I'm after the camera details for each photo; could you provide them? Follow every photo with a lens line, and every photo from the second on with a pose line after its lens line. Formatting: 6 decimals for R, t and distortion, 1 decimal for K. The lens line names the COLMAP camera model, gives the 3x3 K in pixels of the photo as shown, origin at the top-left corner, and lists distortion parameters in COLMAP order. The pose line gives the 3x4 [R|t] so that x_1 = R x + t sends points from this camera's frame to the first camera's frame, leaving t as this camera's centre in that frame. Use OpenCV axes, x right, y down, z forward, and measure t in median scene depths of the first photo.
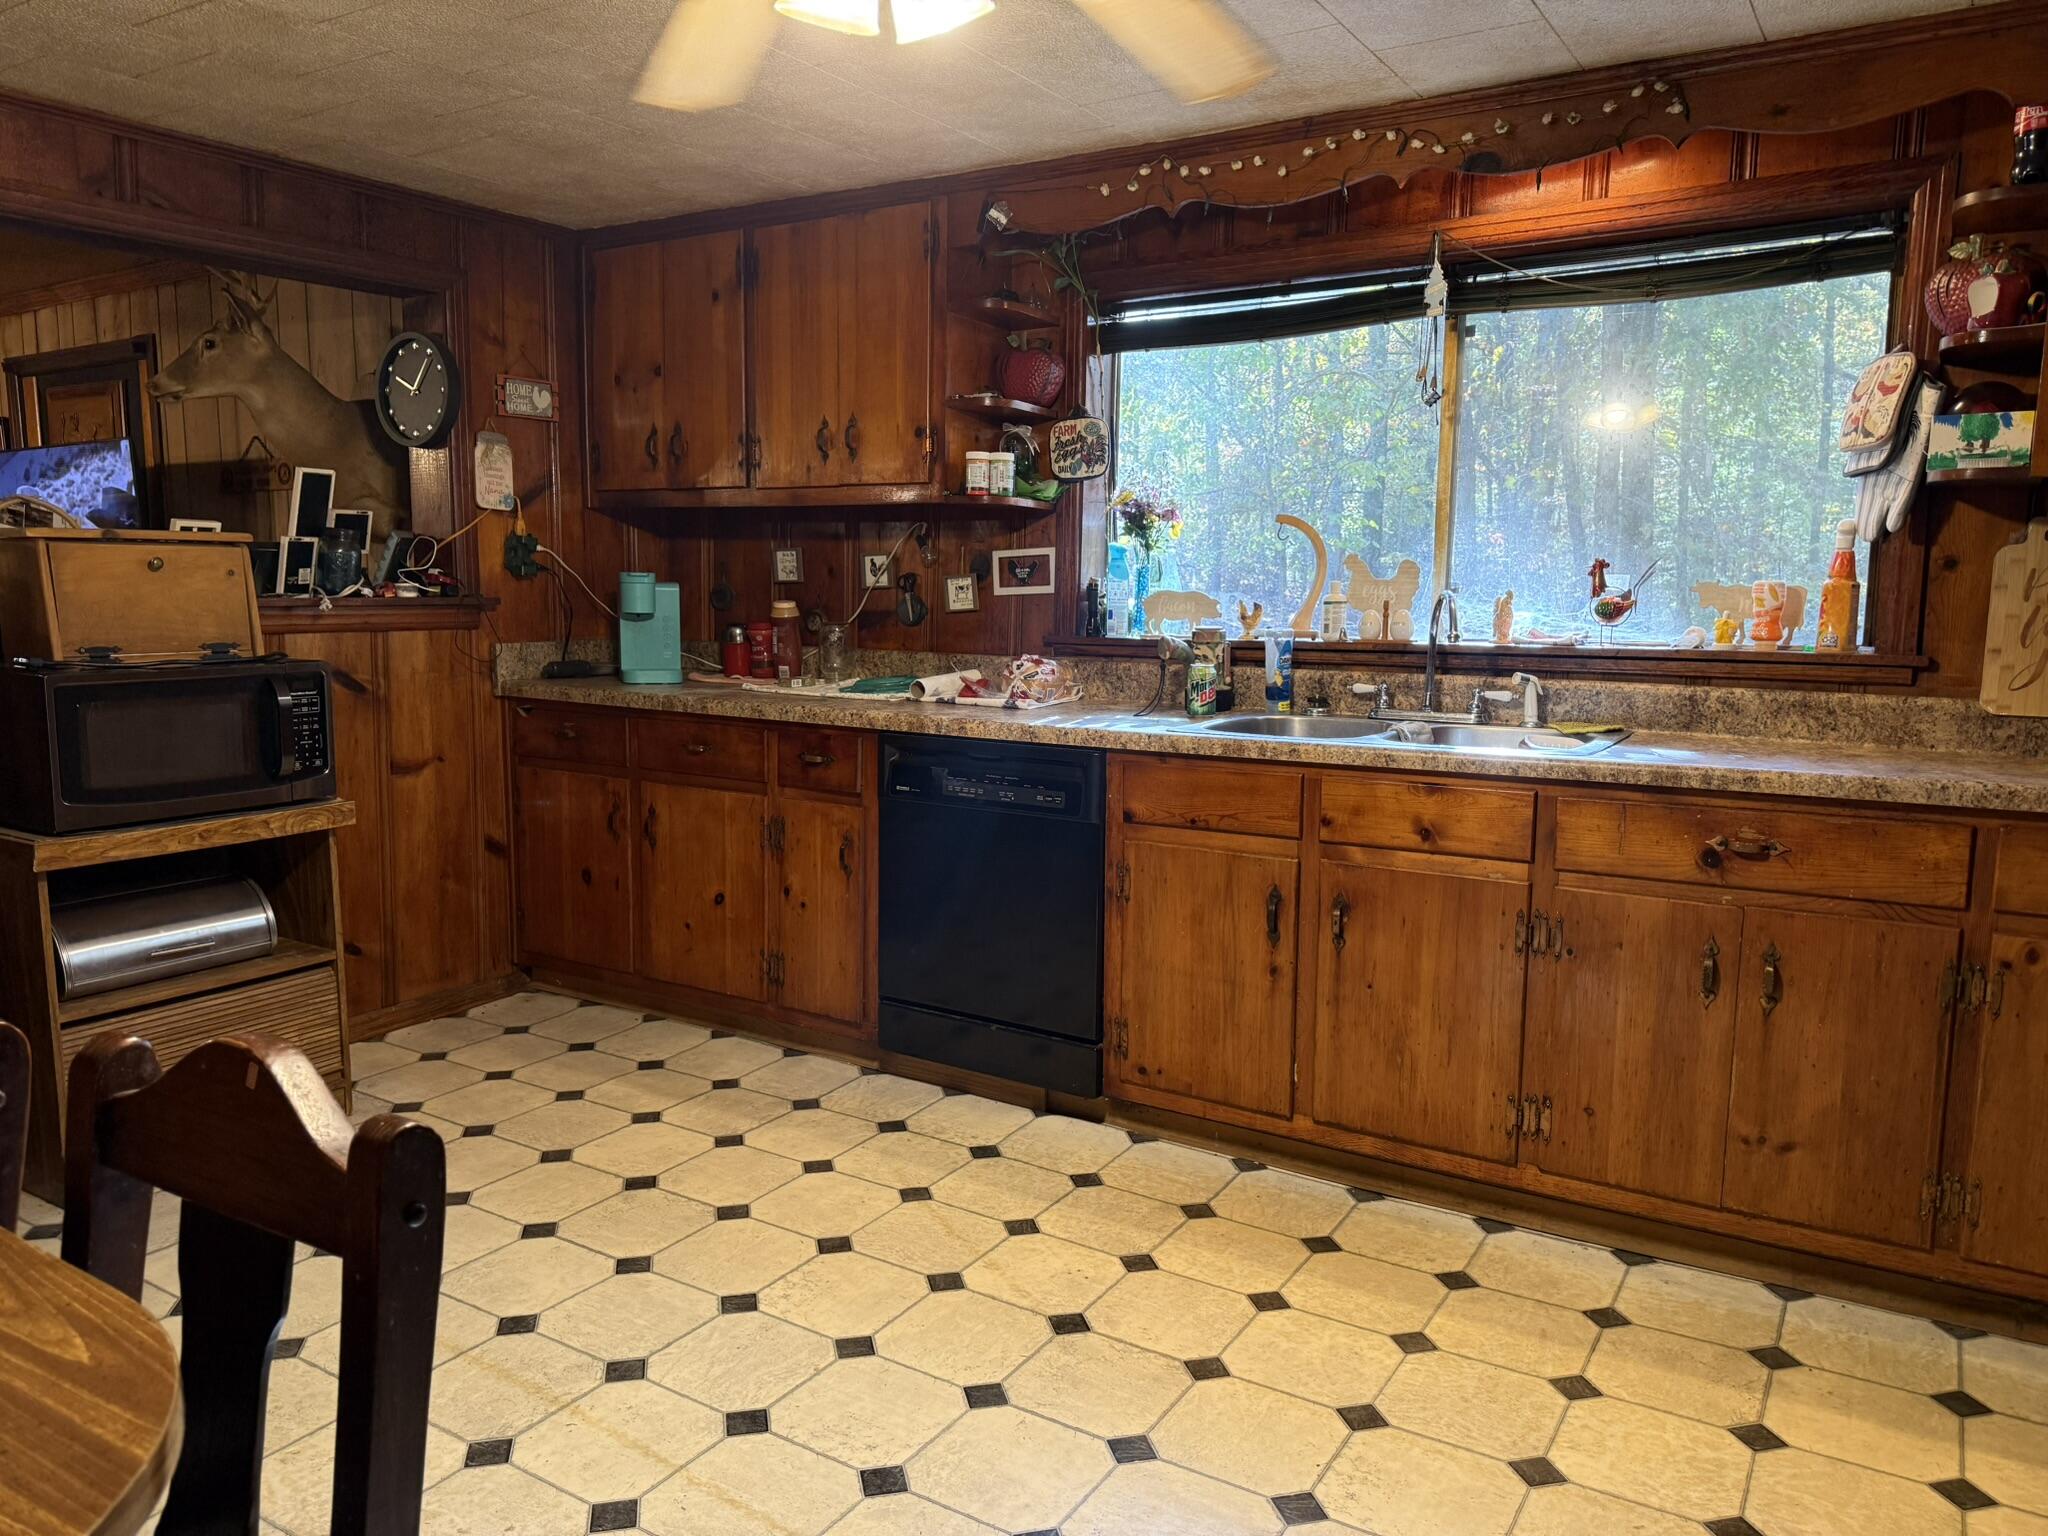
lens RADIAL K [[1442.1, 0, 1030.4], [0, 1442.1, 782.6], [0, 0, 1]] dist [0.084112, -0.094522]
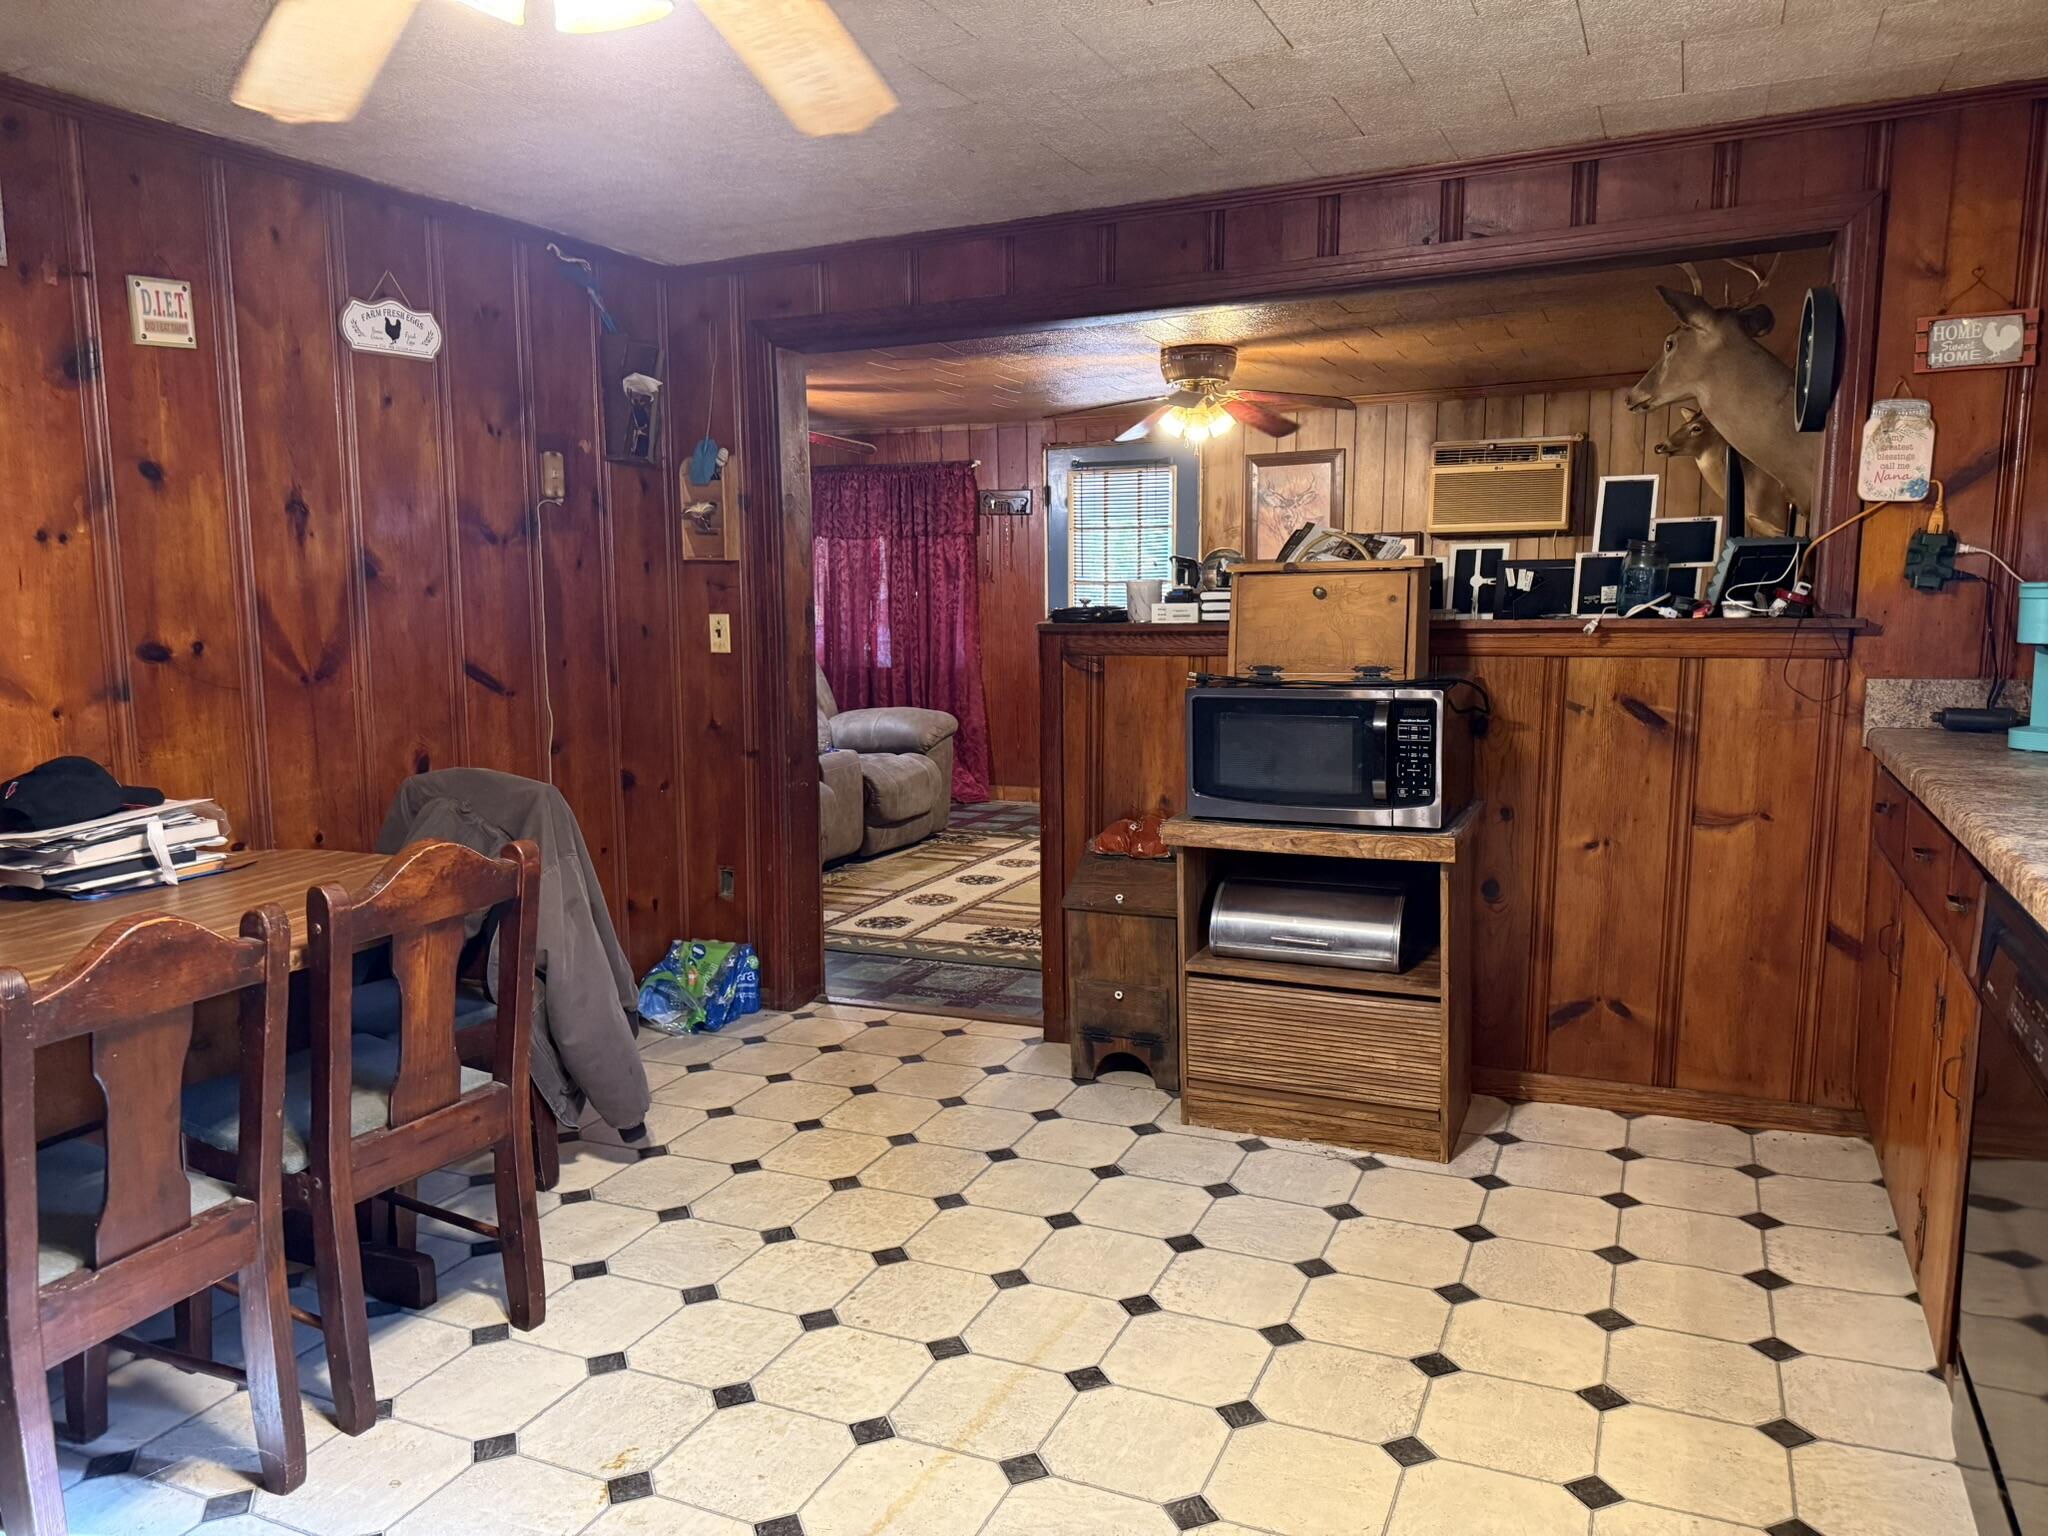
lens RADIAL K [[1442.1, 0, 1032.0], [0, 1442.1, 772.9], [0, 0, 1]] dist [0.084112, -0.094522]
pose [[0.132204, 0.122922, -0.983571, 0.385412], [-0.118859, 0.987087, 0.107386, -0.089605], [0.984070, 0.102709, 0.145108, 0.543240]]
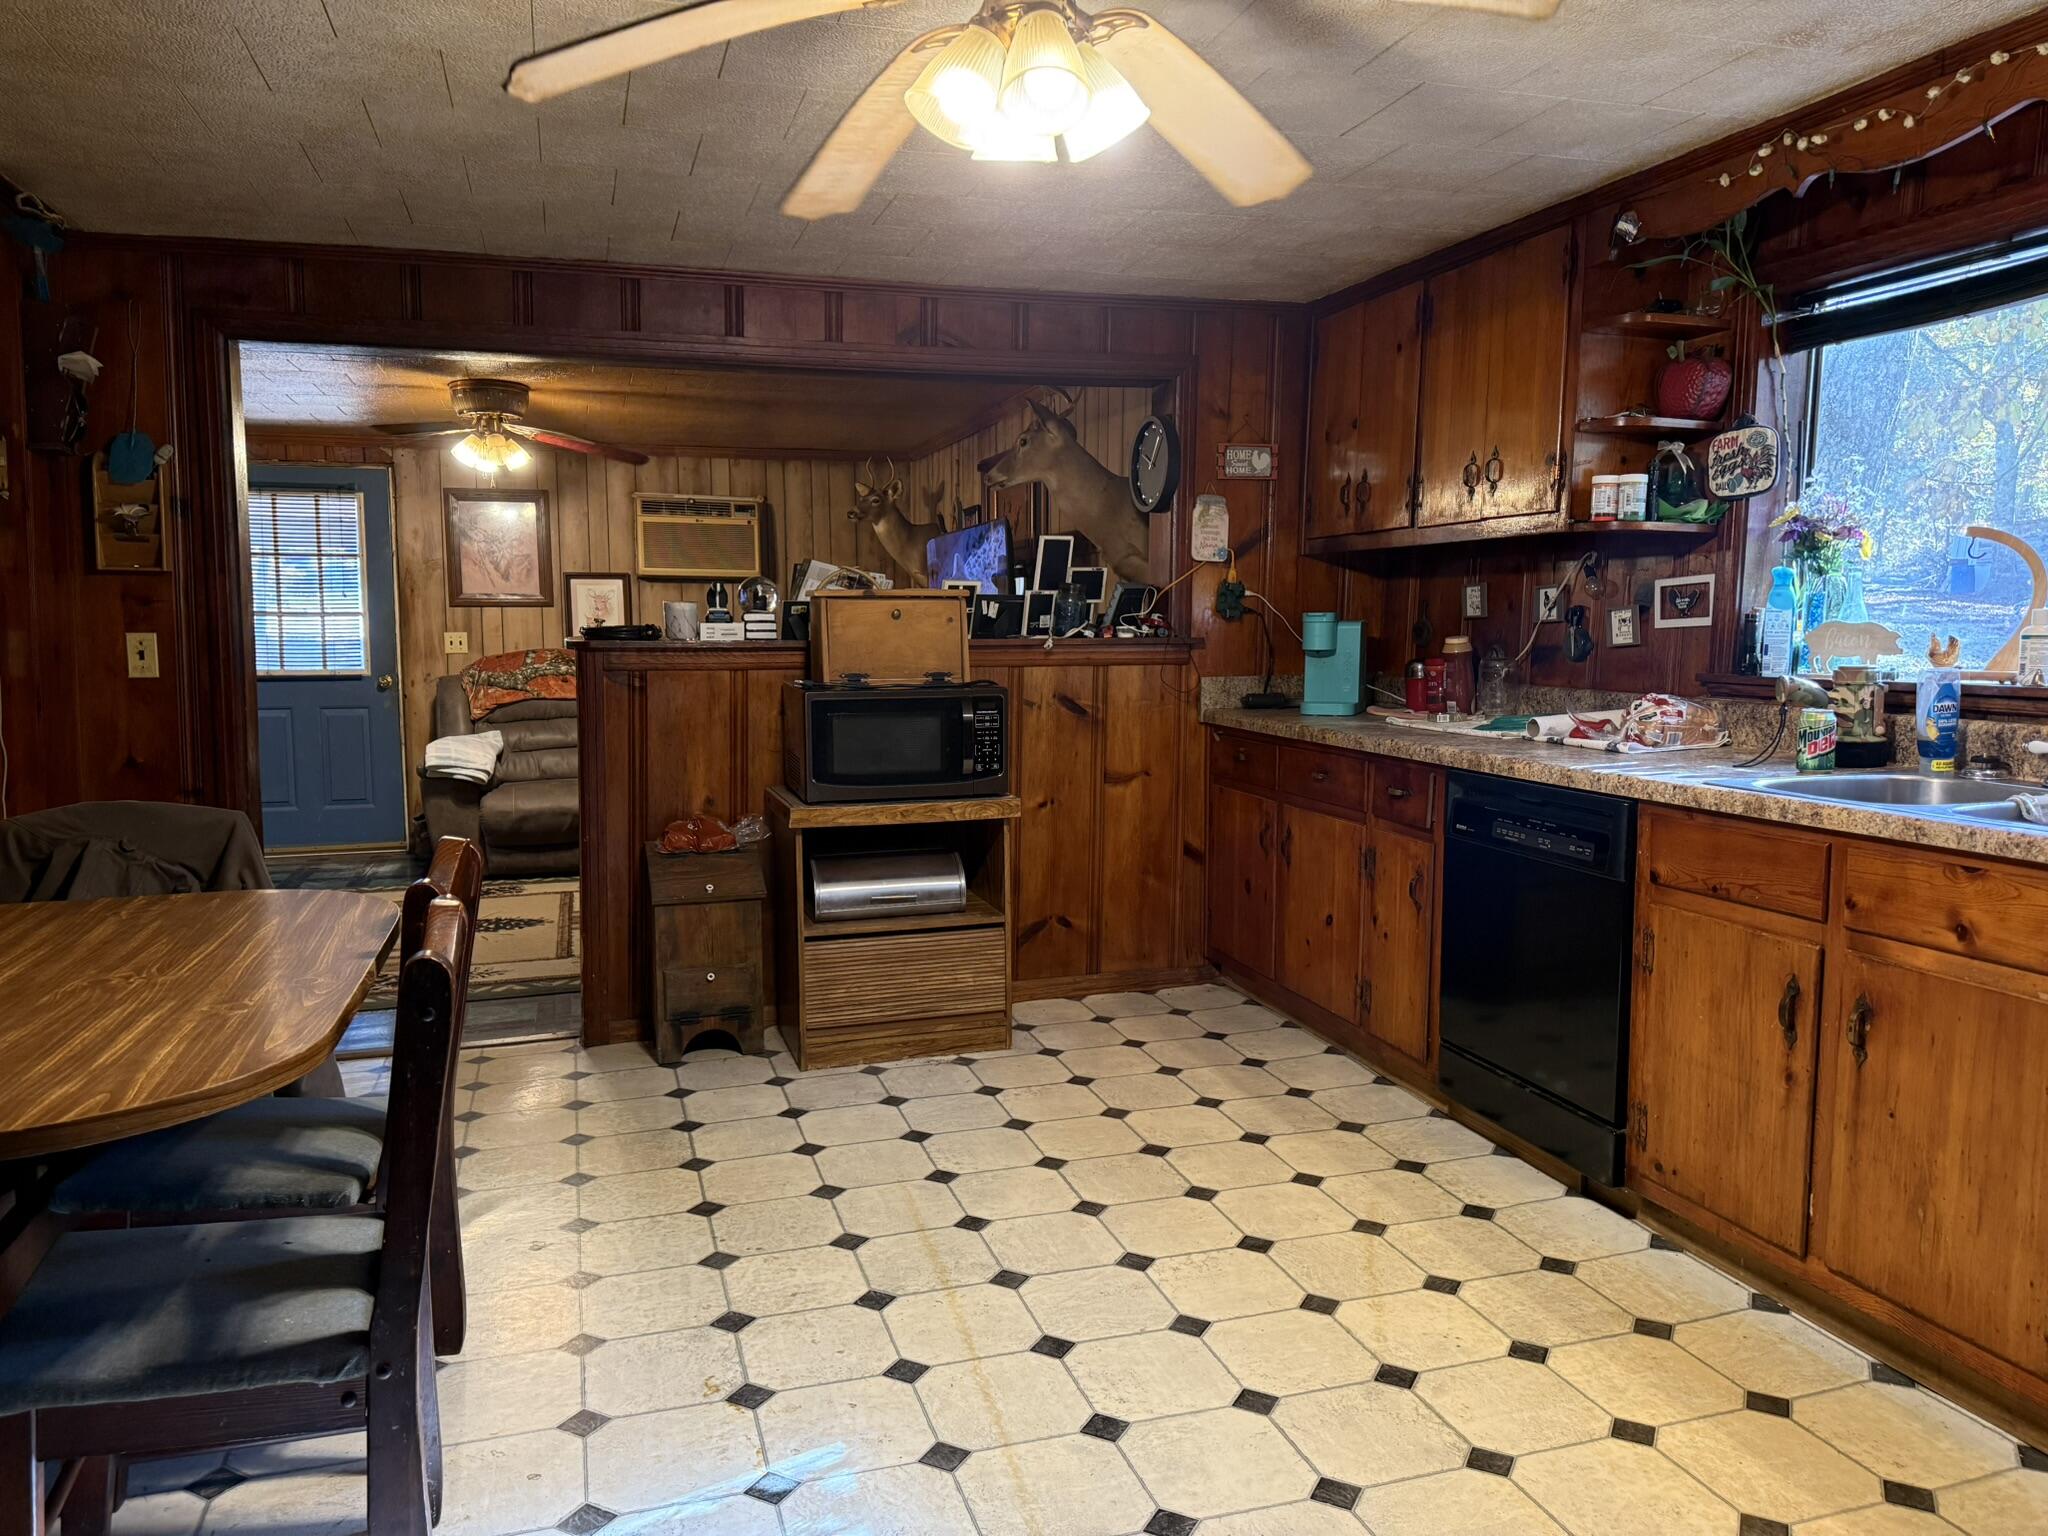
lens RADIAL K [[1442.1, 0, 1018.8], [0, 1442.1, 774.4], [0, 0, 1]] dist [0.084112, -0.094522]
pose [[0.755888, 0.059838, -0.651961, 0.316991], [-0.080427, 0.996759, -0.001764, -0.005419], [0.649742, 0.053769, 0.758251, 0.052193]]
